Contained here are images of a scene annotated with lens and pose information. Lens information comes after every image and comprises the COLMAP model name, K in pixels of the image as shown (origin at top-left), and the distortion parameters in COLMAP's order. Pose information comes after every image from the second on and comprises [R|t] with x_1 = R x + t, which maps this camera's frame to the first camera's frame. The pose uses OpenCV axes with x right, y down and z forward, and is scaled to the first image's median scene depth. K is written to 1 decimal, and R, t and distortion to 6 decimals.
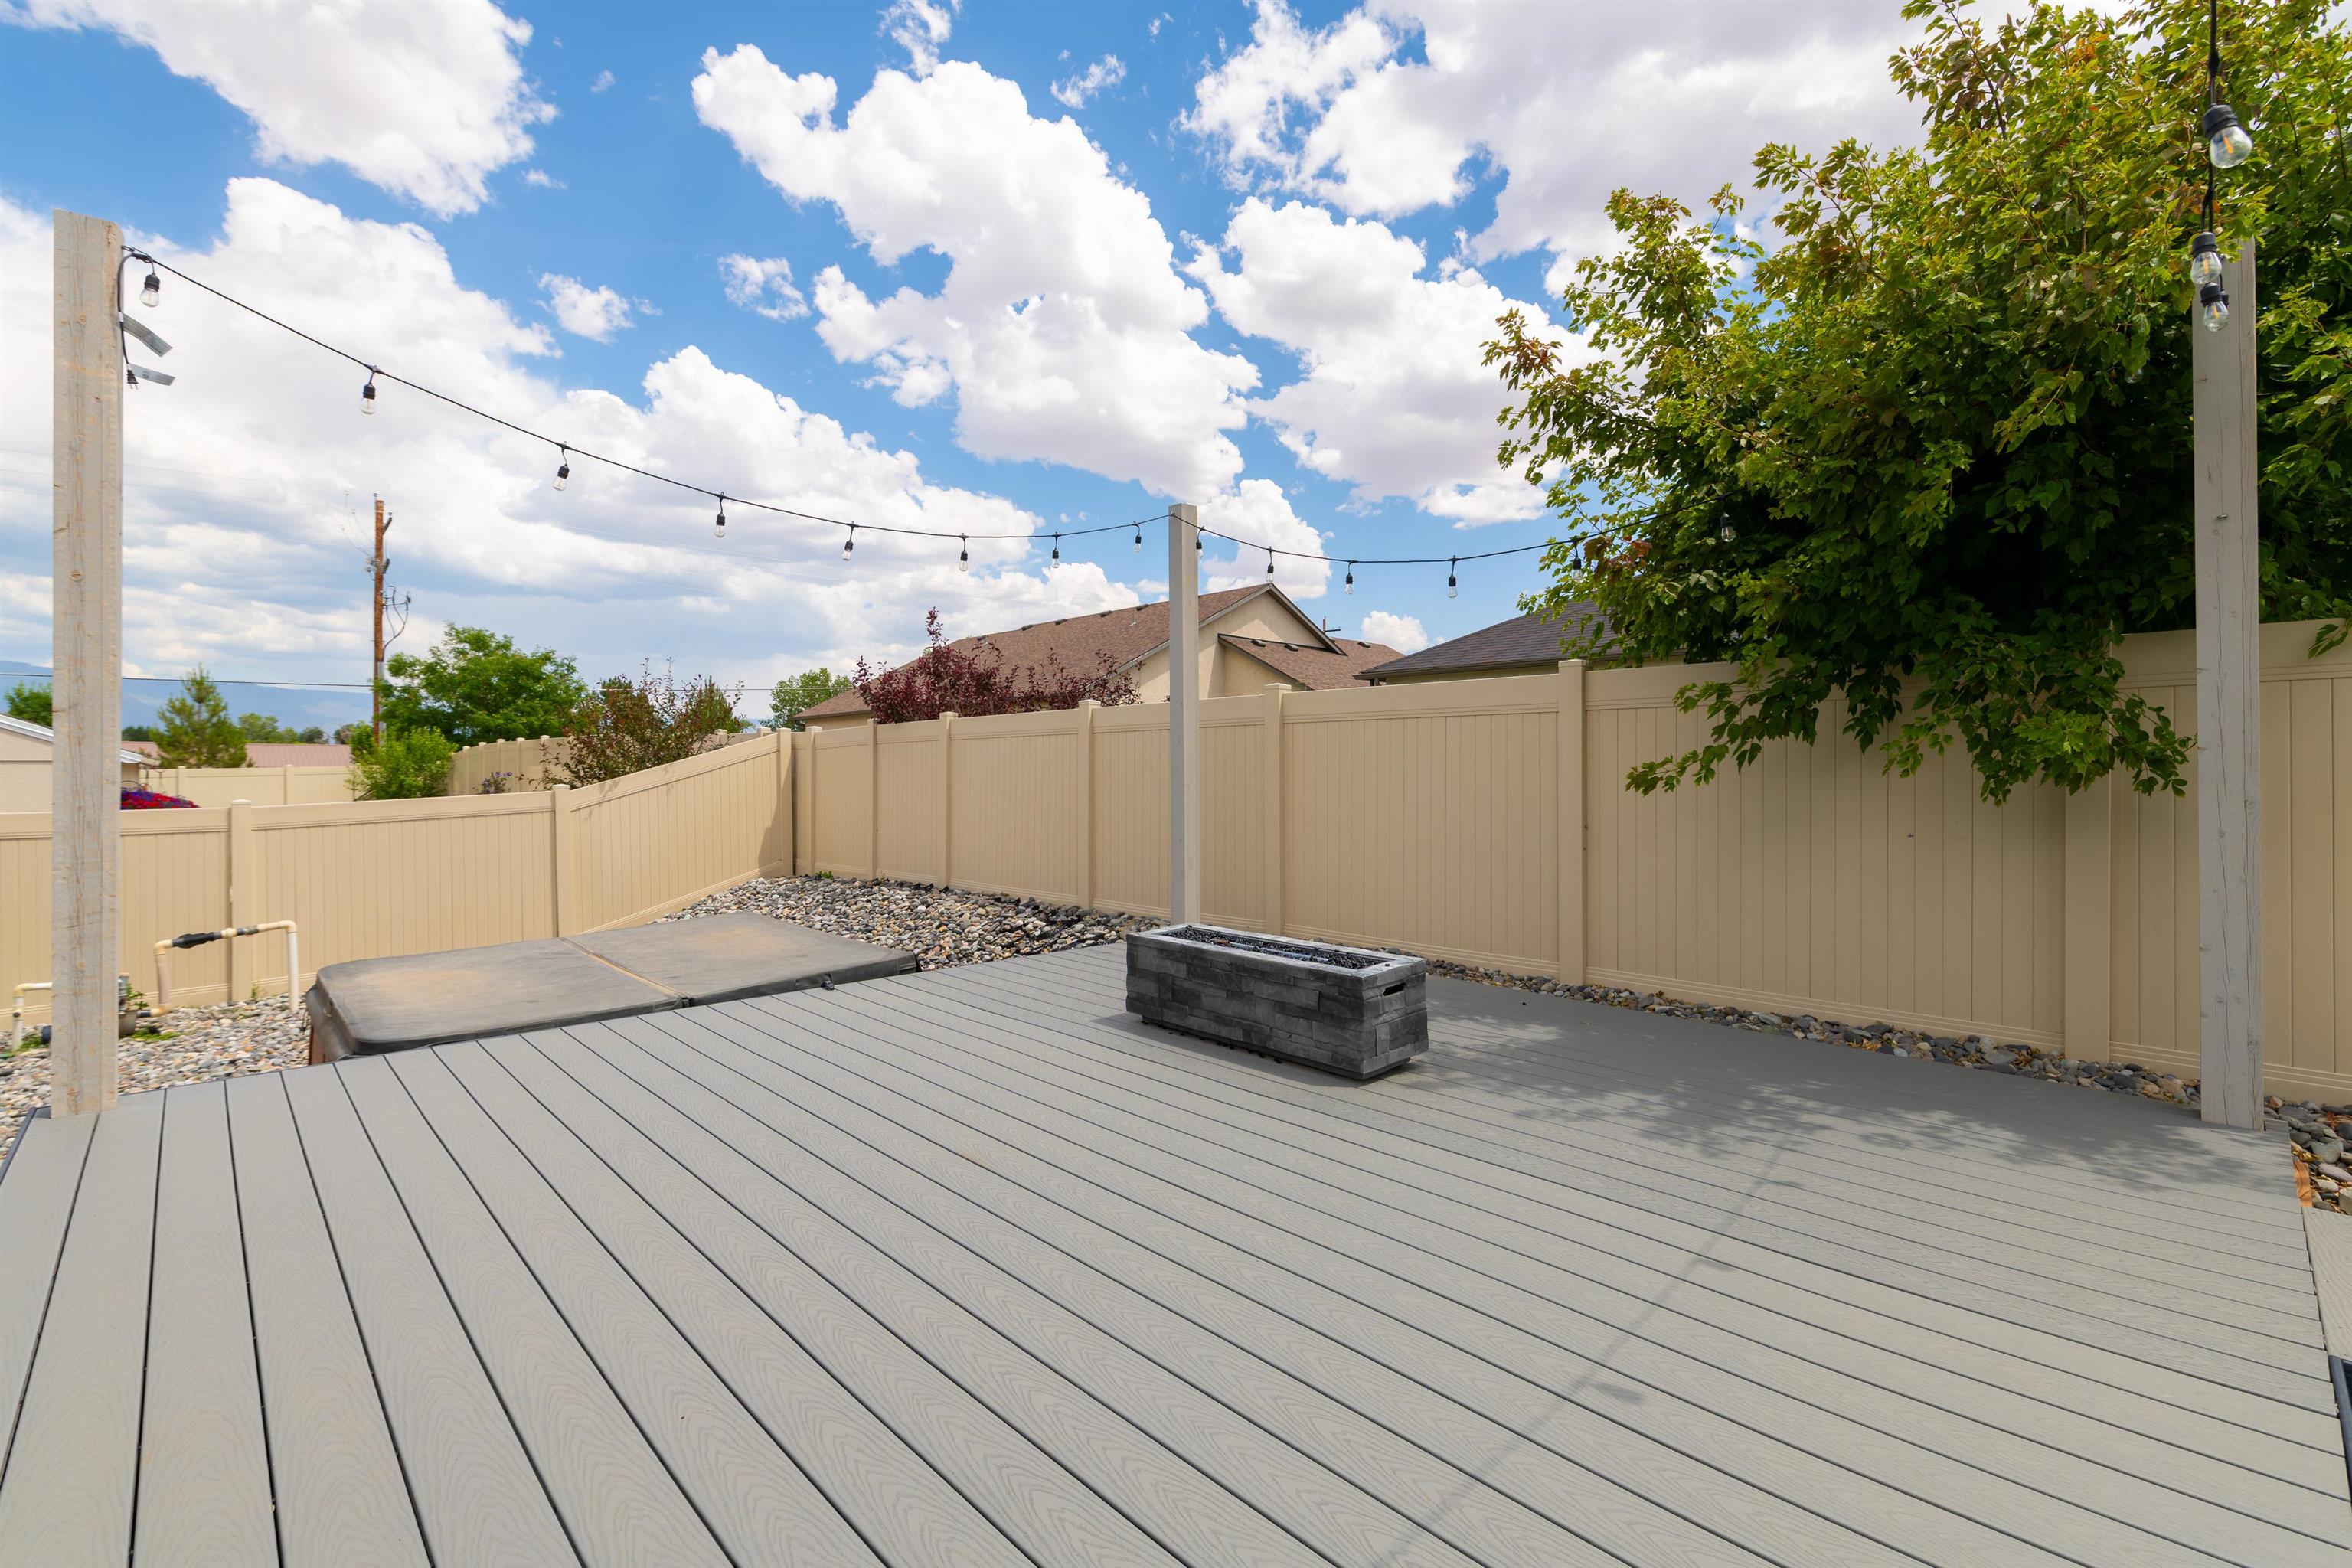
lens RADIAL K [[1041.8, 0, 1192.6], [0, 1041.8, 790.6], [0, 0, 1]] dist [0.000822, 0.000081]
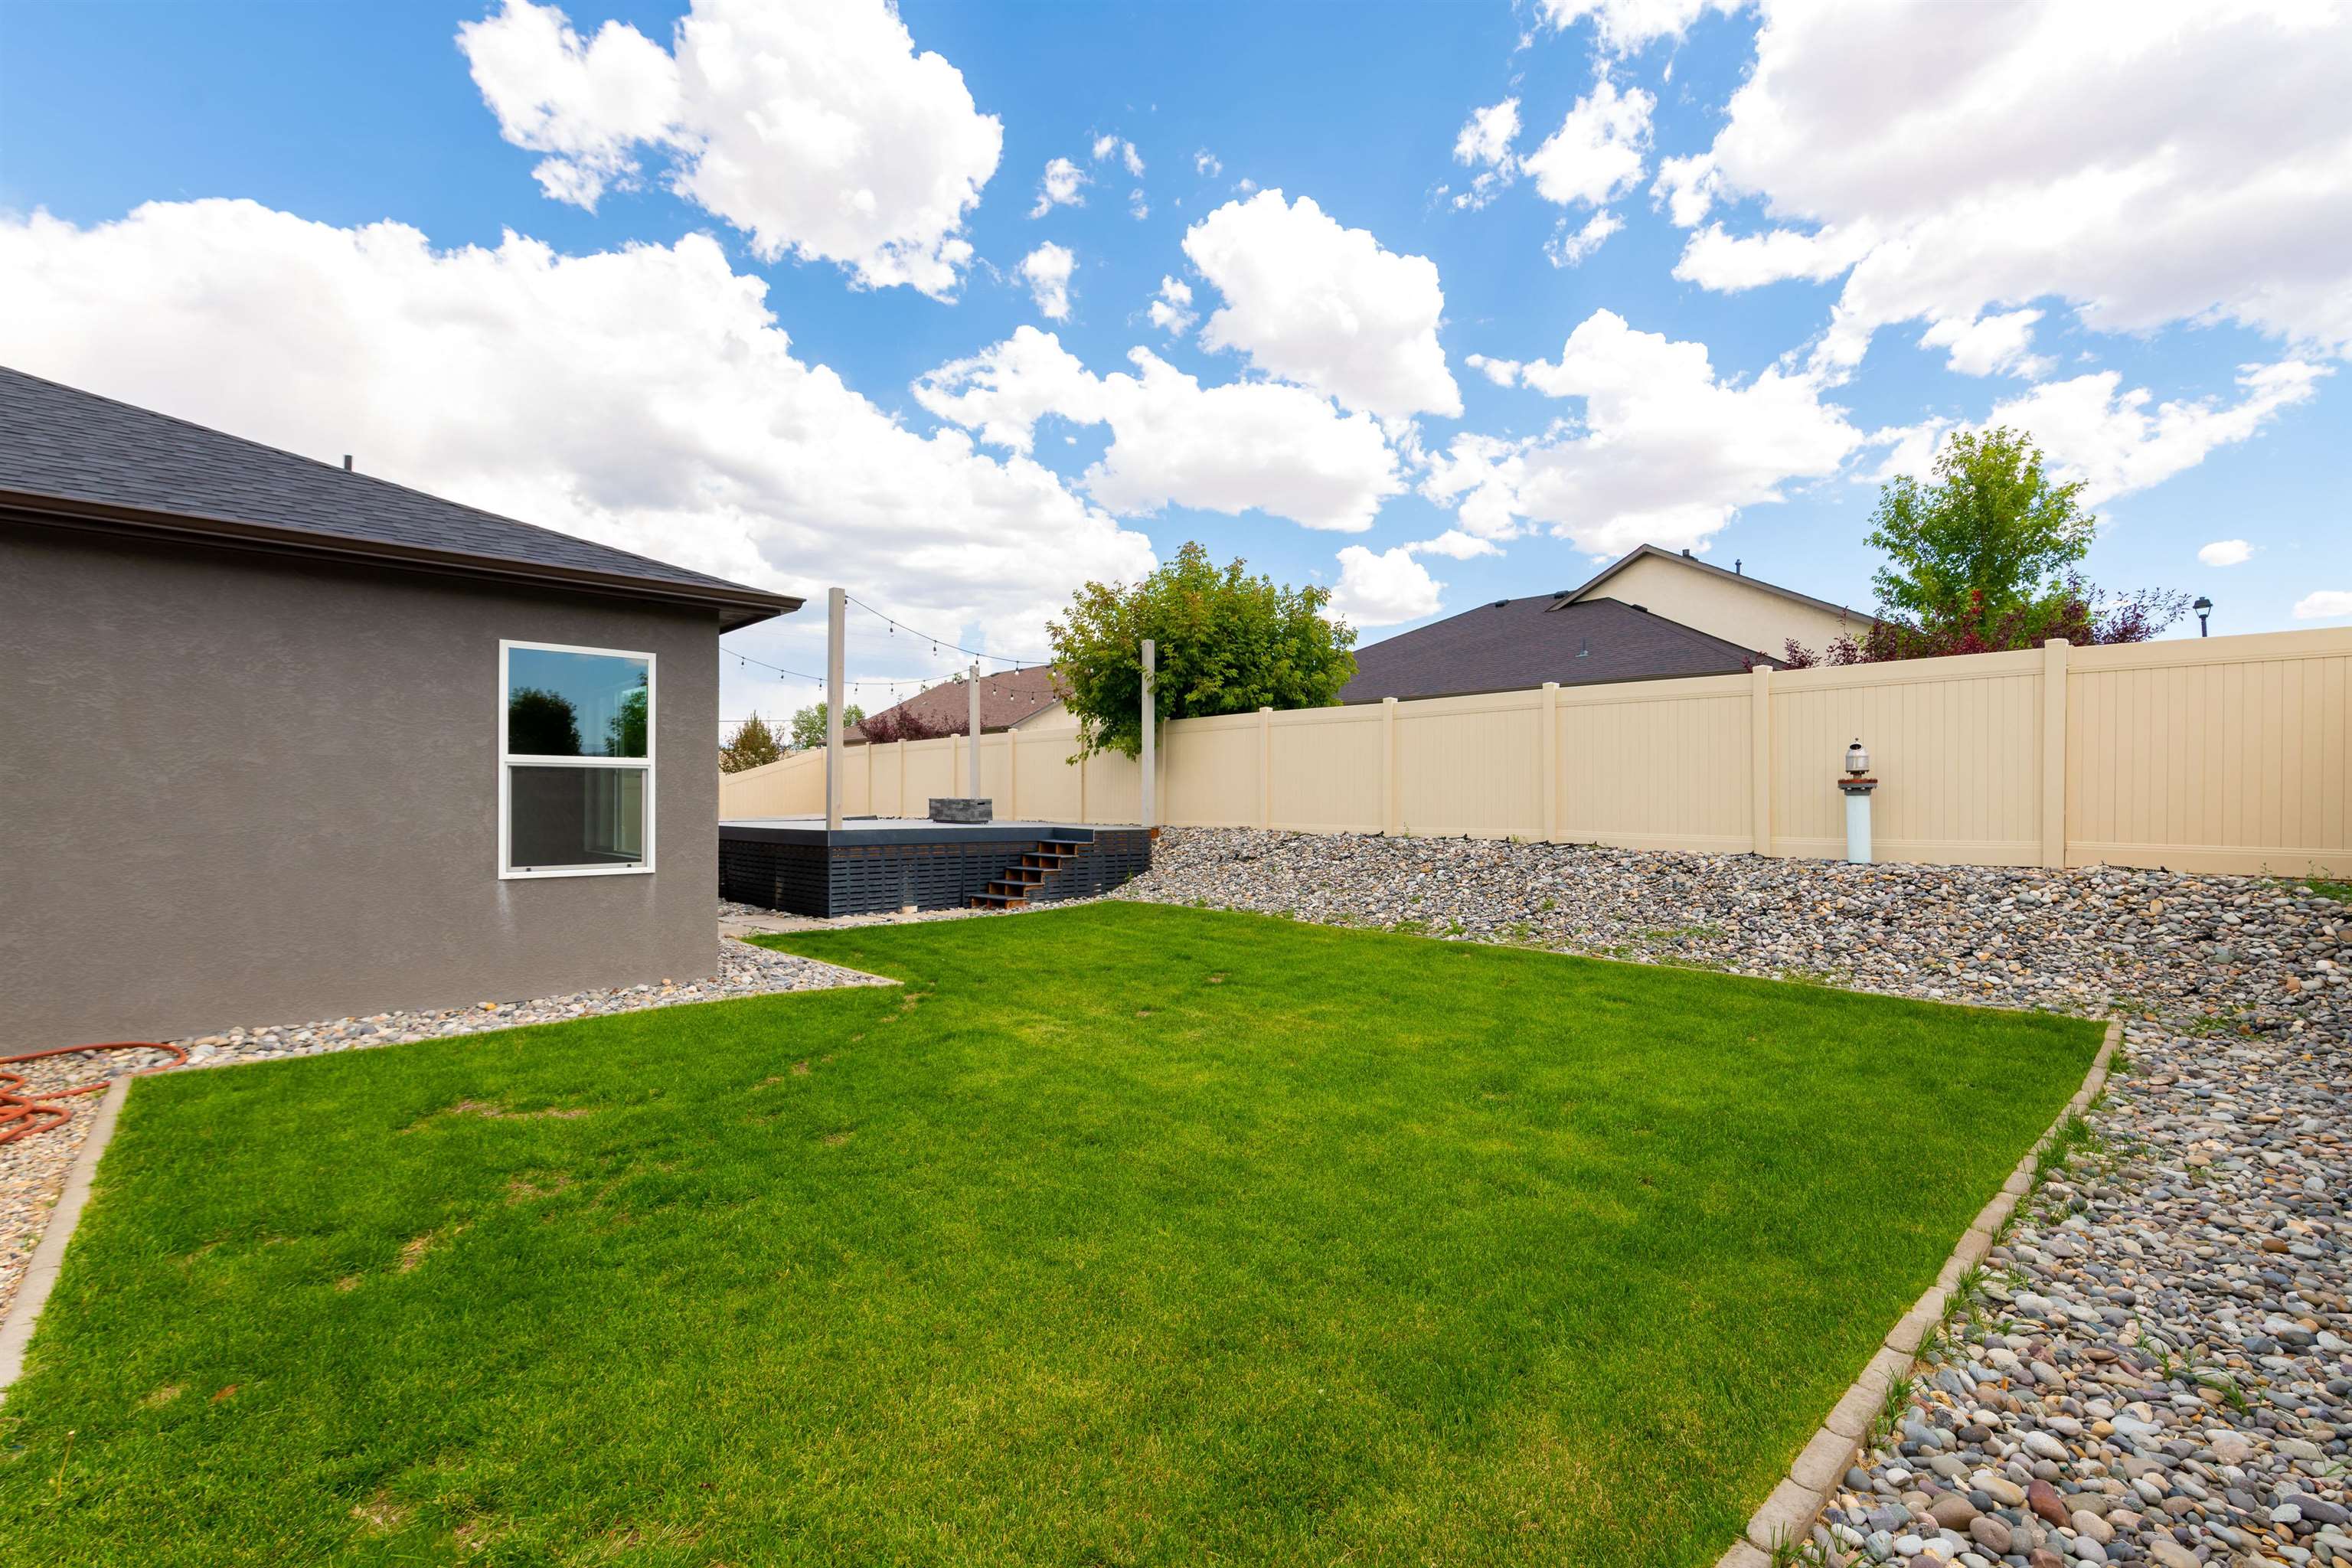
lens RADIAL K [[1041.8, 0, 1192.6], [0, 1041.8, 790.6], [0, 0, 1]] dist [0.000822, 0.000081]
pose [[0.999985, 0.002279, -0.004923, 0.459345], [-0.002400, 0.999694, -0.024606, 0.101017], [0.004865, 0.024618, 0.999685, -1.398633]]
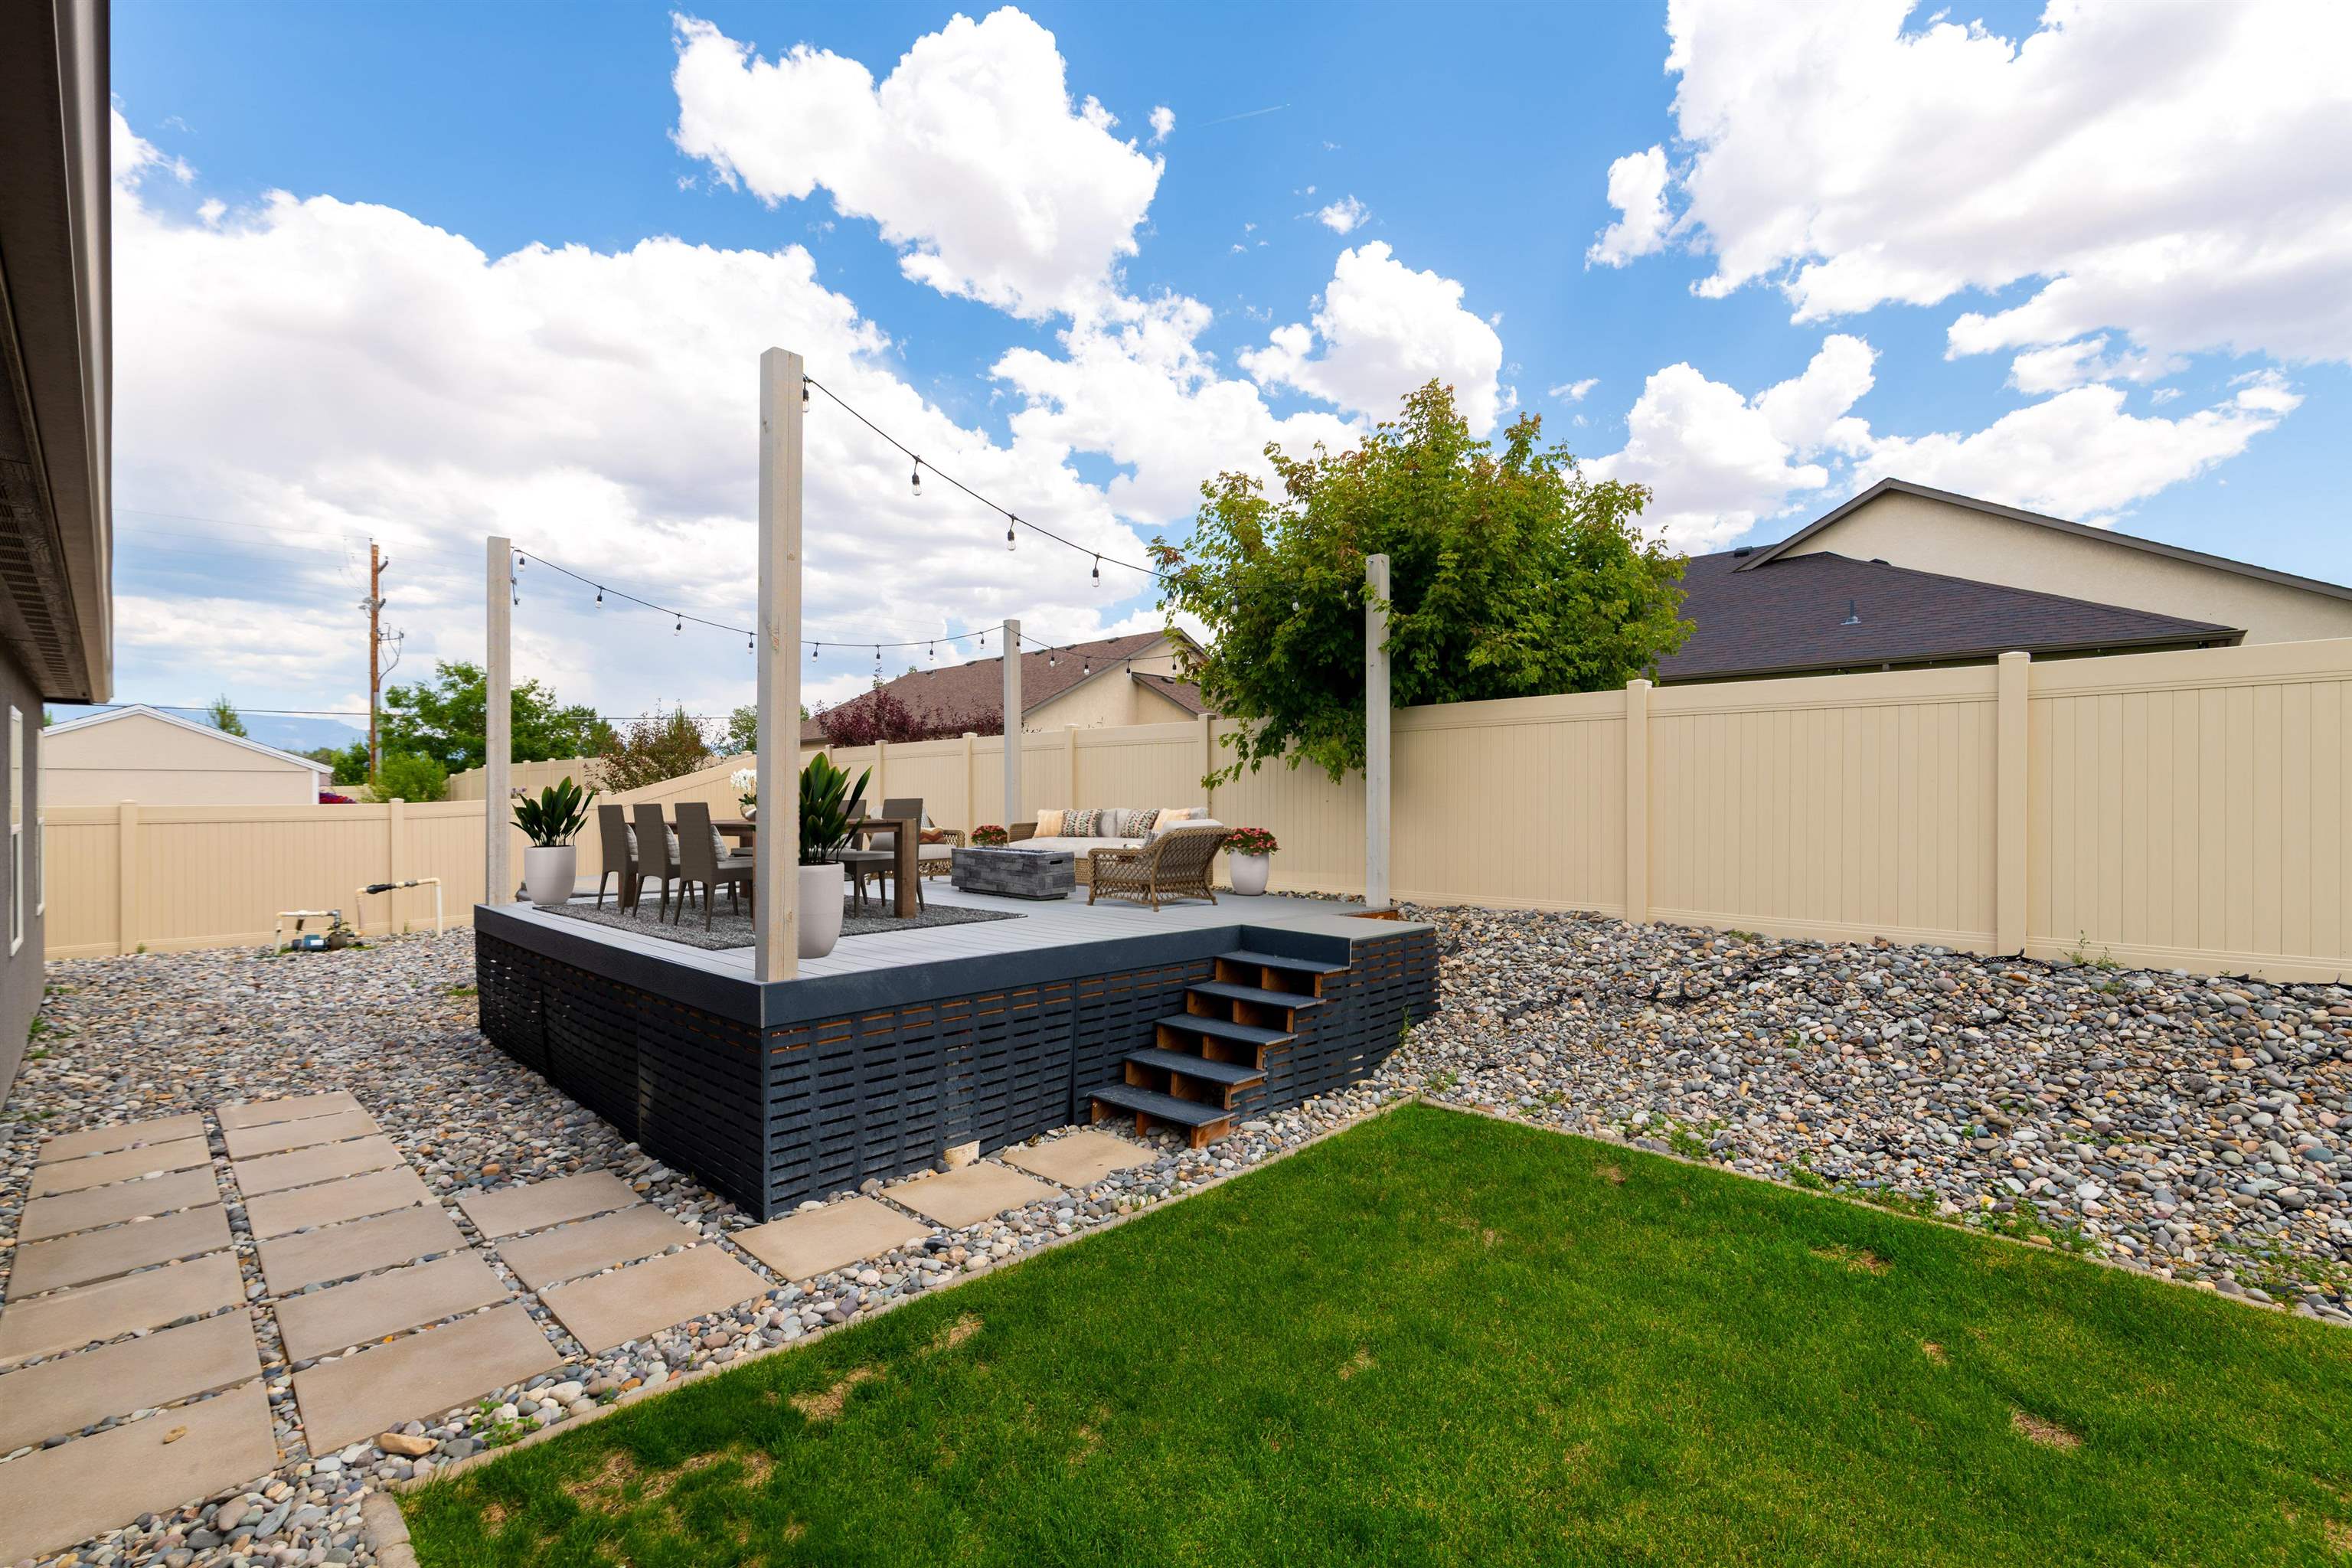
lens RADIAL K [[1090.3, 0, 1176.0], [0, 1090.3, 784.0], [0, 0, 1]] dist [-0.017935, 0.000131]
pose [[0.999871, 0.003181, 0.015713, 0.176250], [-0.002633, 0.999391, -0.034784, 0.042620], [-0.015814, 0.034738, 0.999271, -0.592060]]
